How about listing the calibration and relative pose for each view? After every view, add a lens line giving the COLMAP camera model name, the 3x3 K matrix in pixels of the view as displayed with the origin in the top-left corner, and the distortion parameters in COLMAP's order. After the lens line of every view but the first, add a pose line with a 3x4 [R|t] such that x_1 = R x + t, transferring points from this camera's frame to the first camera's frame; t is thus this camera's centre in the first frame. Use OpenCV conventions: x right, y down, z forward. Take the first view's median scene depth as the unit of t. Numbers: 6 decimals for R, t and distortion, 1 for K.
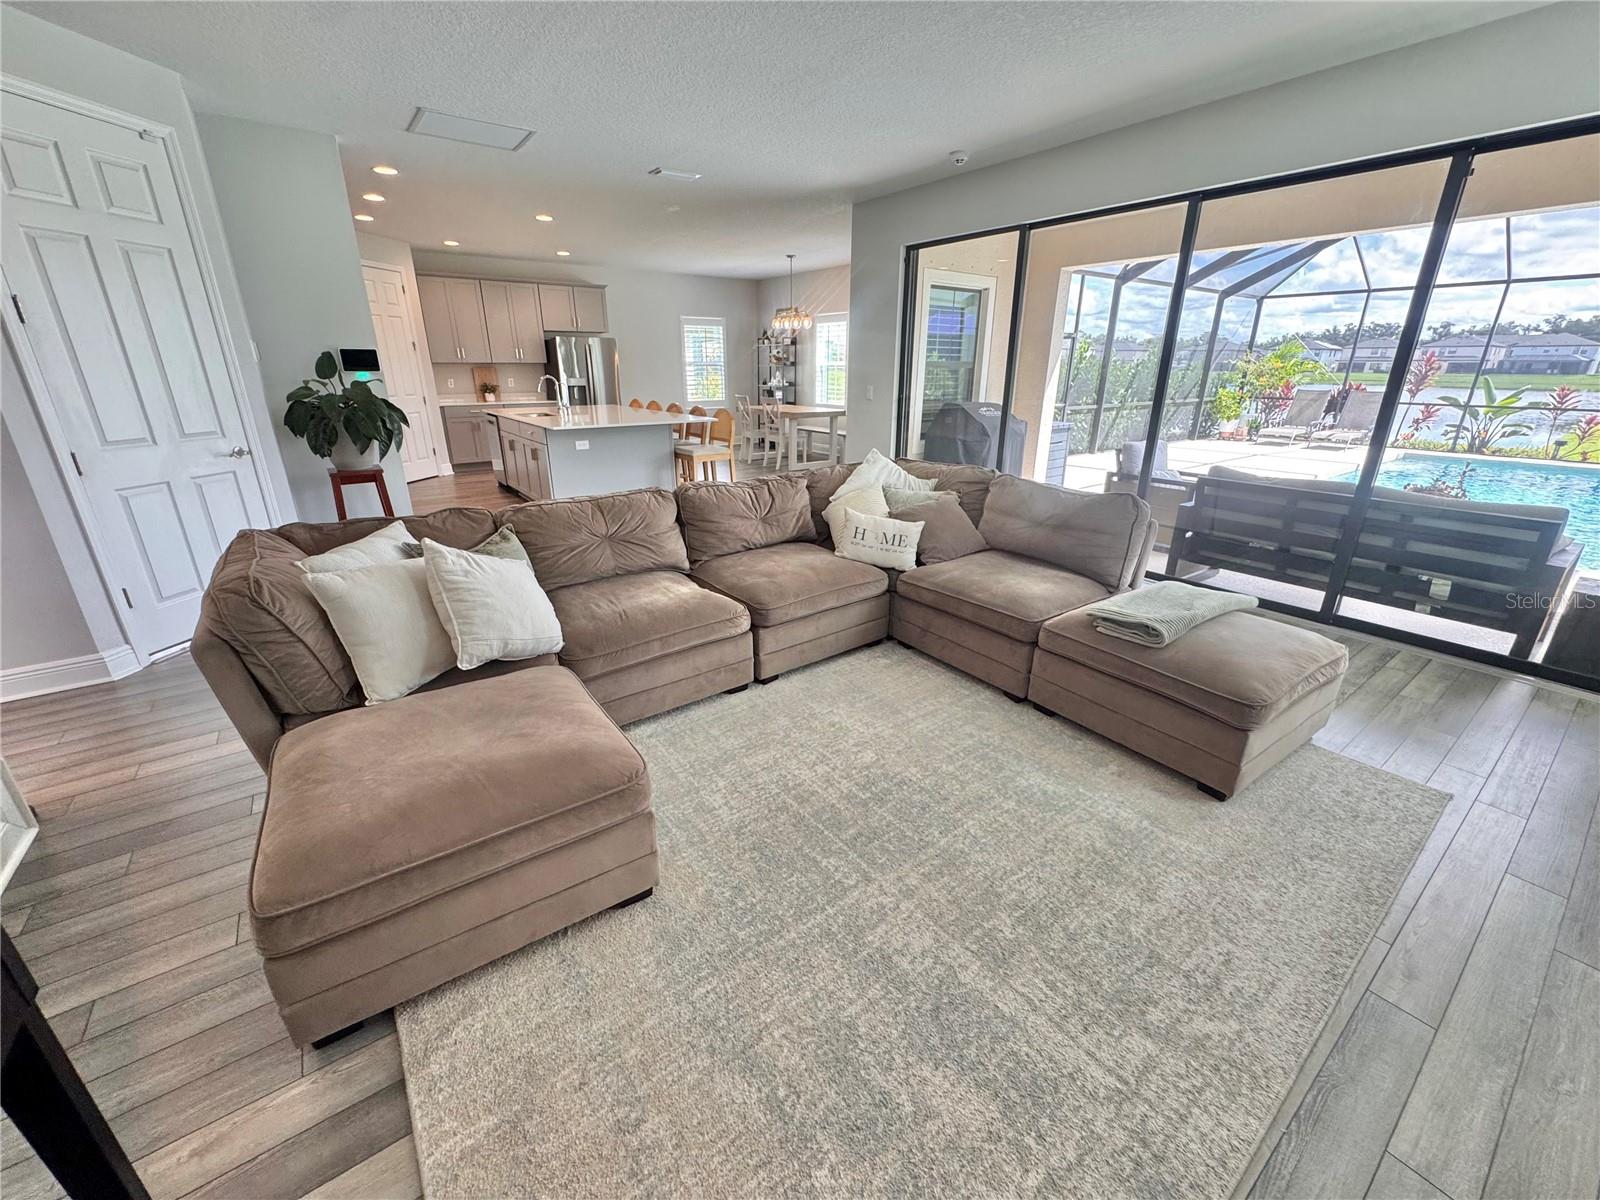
lens RADIAL K [[641.0, 0, 798.7], [0, 641.0, 597.3], [0, 0, 1]] dist [-0.005414, 0.000222]
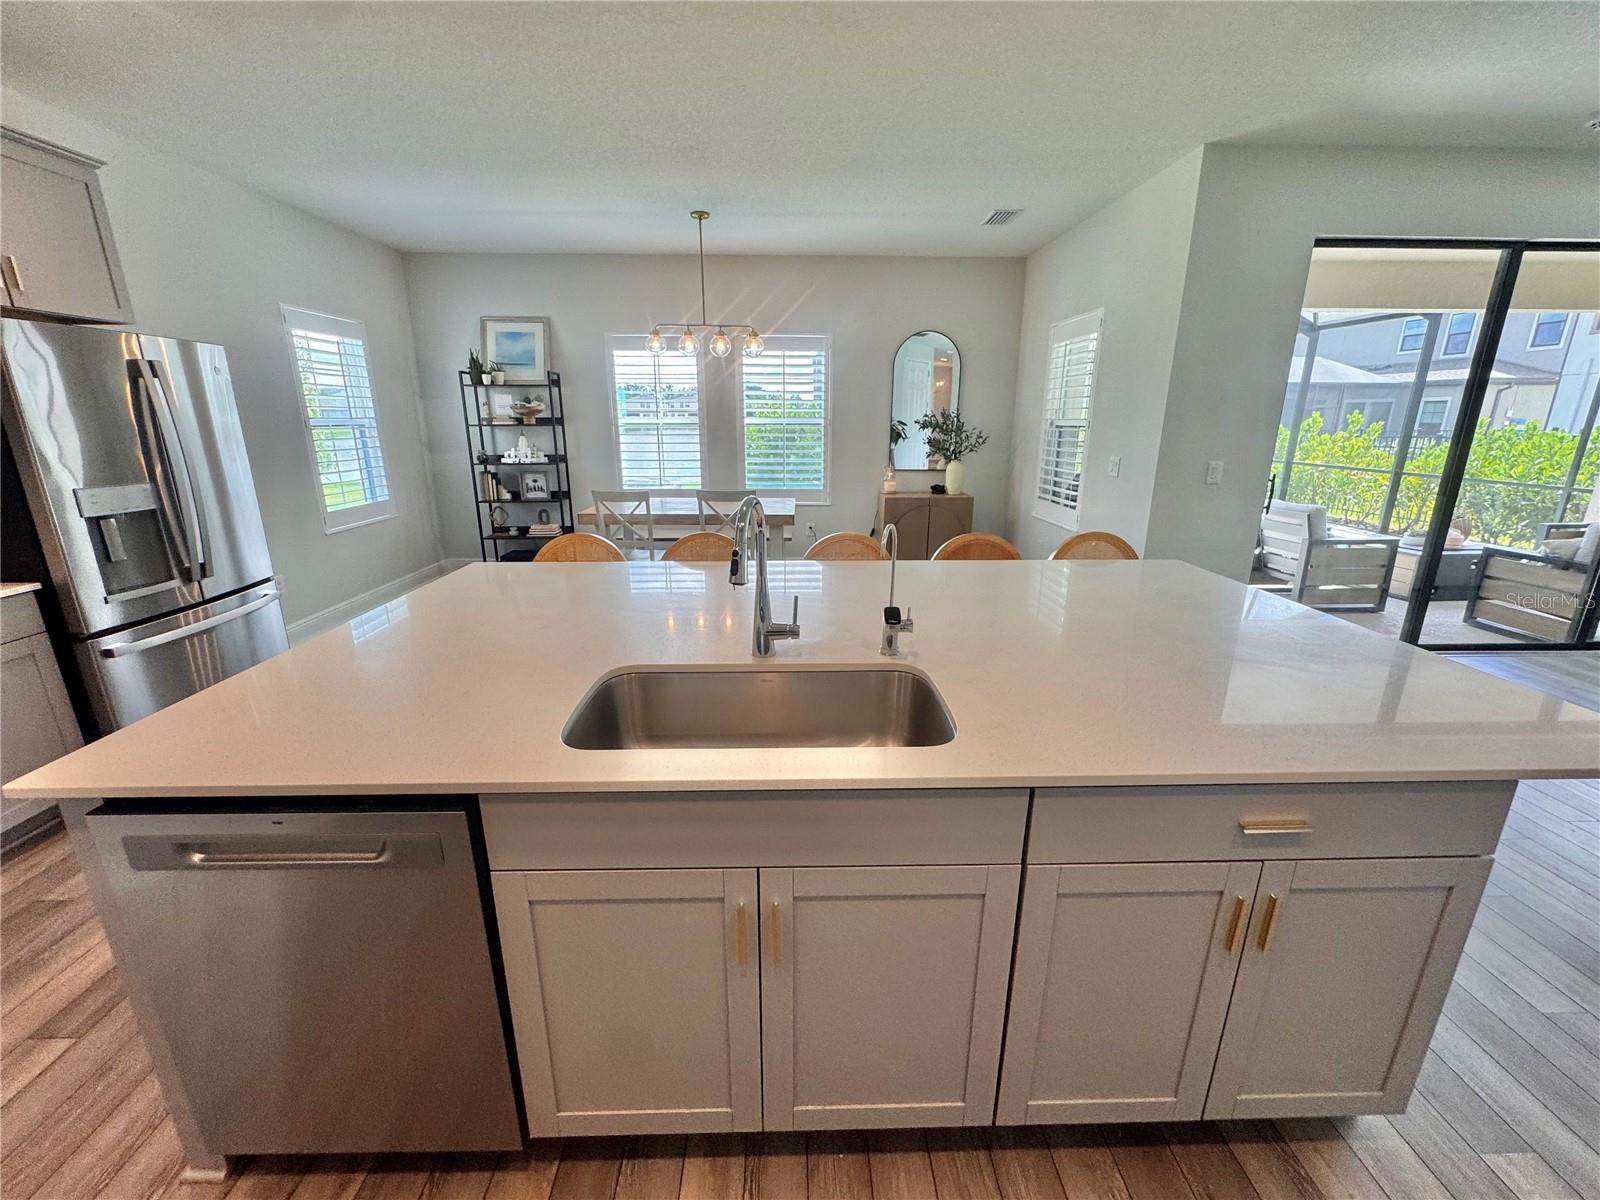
lens RADIAL K [[654.9, 0, 800.0], [0, 654.9, 600.0], [0, 0, 1]] dist [0.004062, 0.000244]
pose [[0.566700, -0.219970, 0.794018, -0.446116], [0.281407, 0.957425, 0.064396, -0.253028], [-0.774378, 0.186949, 0.604474, 0.682855]]
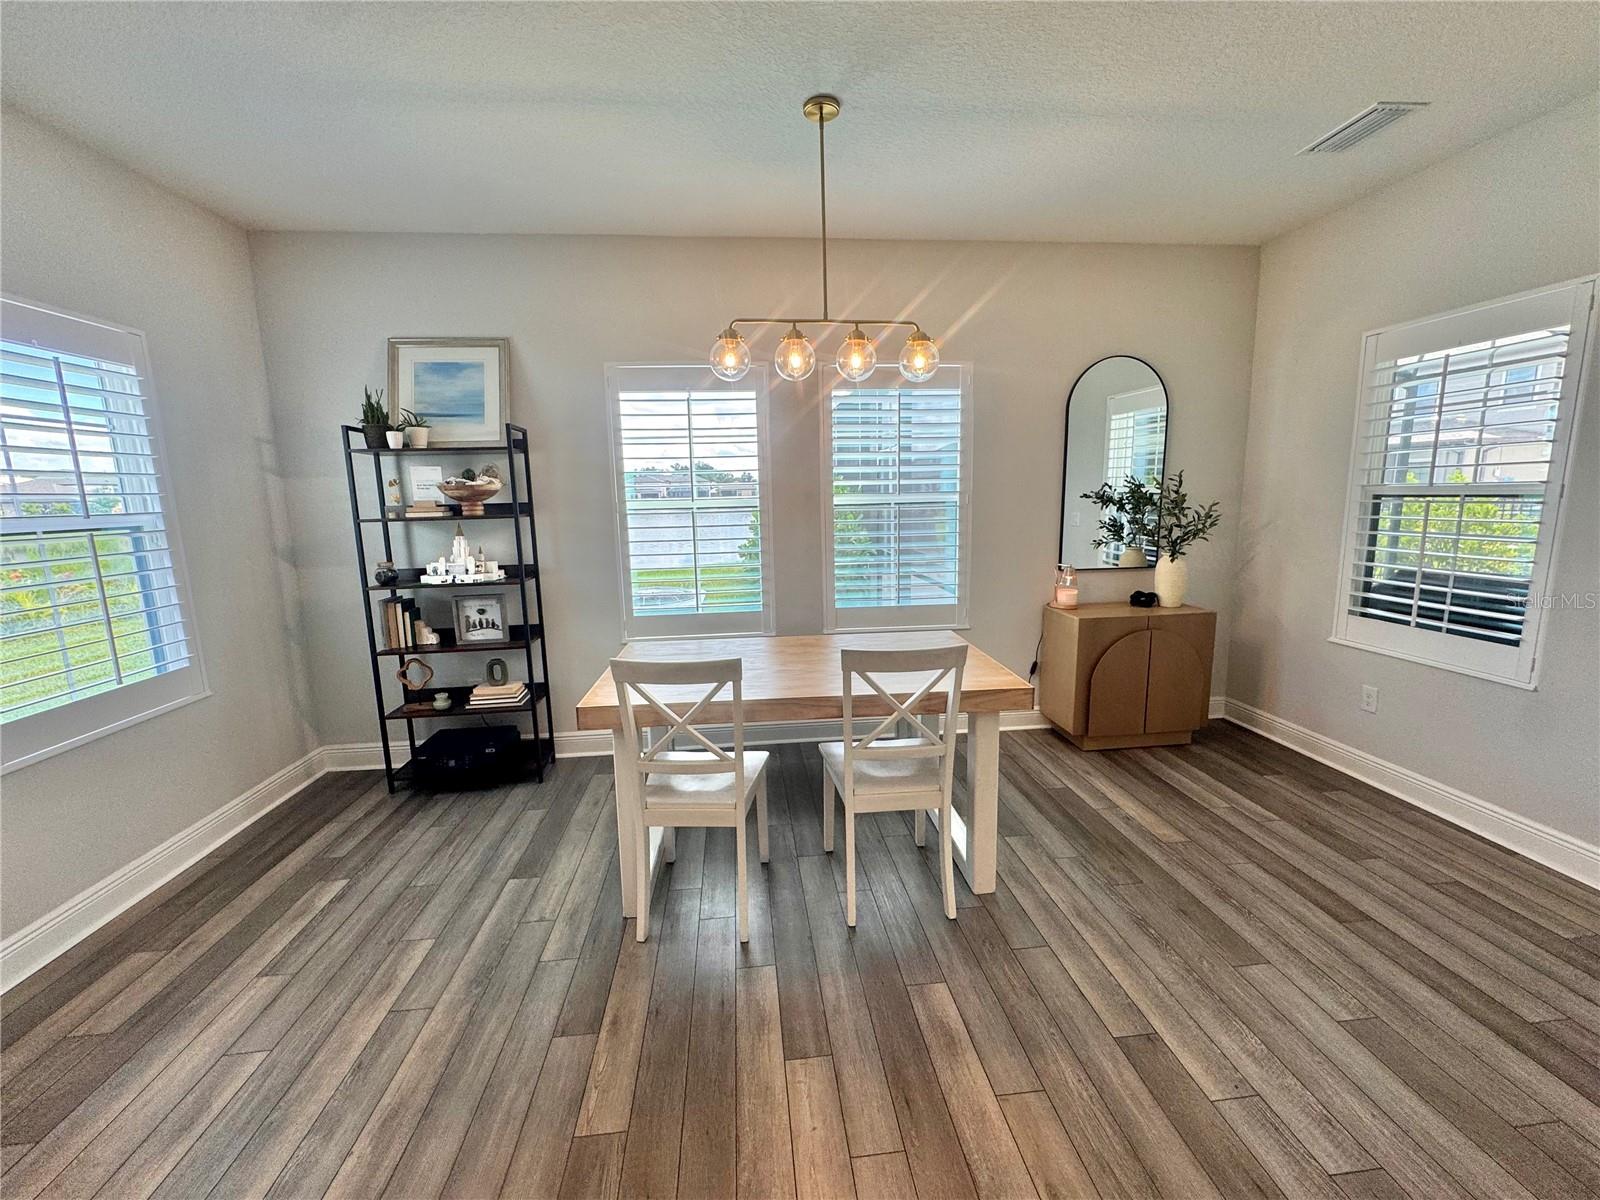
lens RADIAL K [[641.0, 0, 798.7], [0, 641.0, 597.3], [0, 0, 1]] dist [-0.005414, 0.000222]
pose [[0.497645, -0.147807, 0.854694, -0.266252], [0.318294, 0.947750, -0.021427, -0.344302], [-0.806869, 0.282707, 0.518689, 0.929983]]
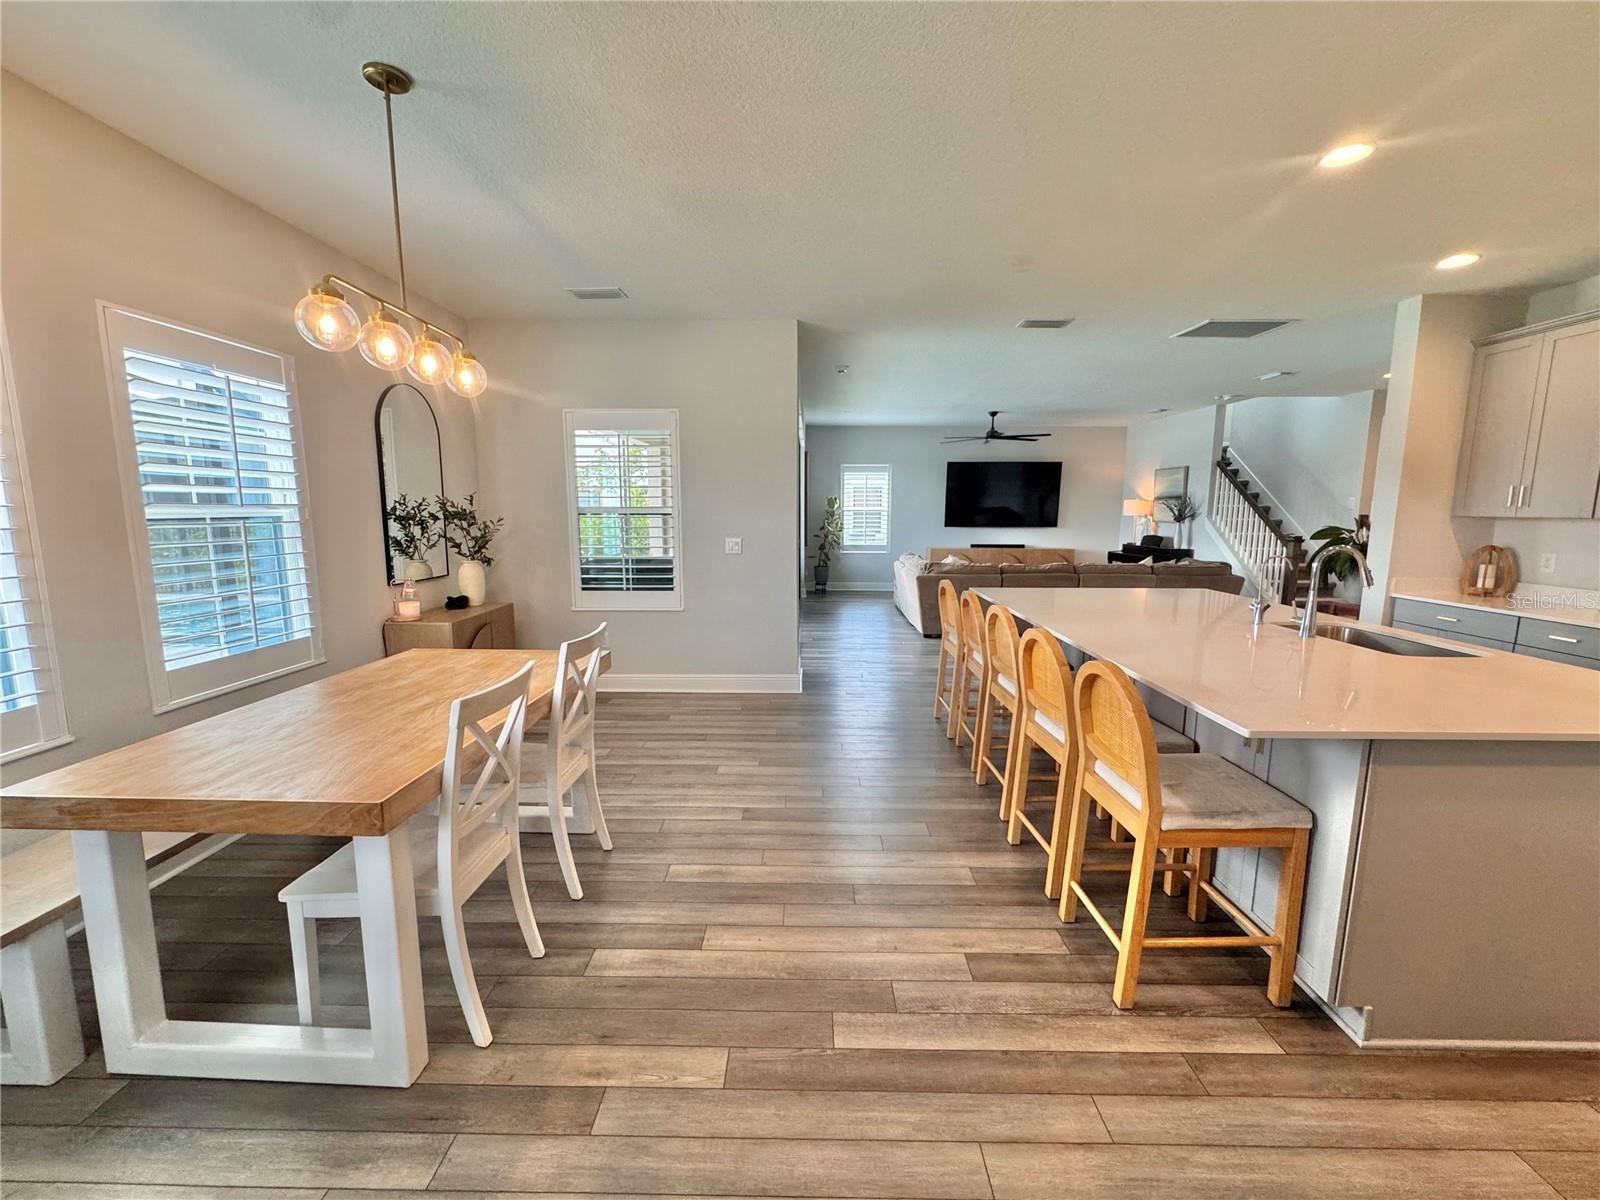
lens RADIAL K [[641.0, 0, 798.7], [0, 641.0, 597.3], [0, 0, 1]] dist [-0.005414, 0.000222]
pose [[-0.801008, -0.083877, 0.592749, -0.287144], [0.205421, 0.891511, 0.403747, -0.426494], [-0.562307, 0.445167, -0.696877, 1.158770]]
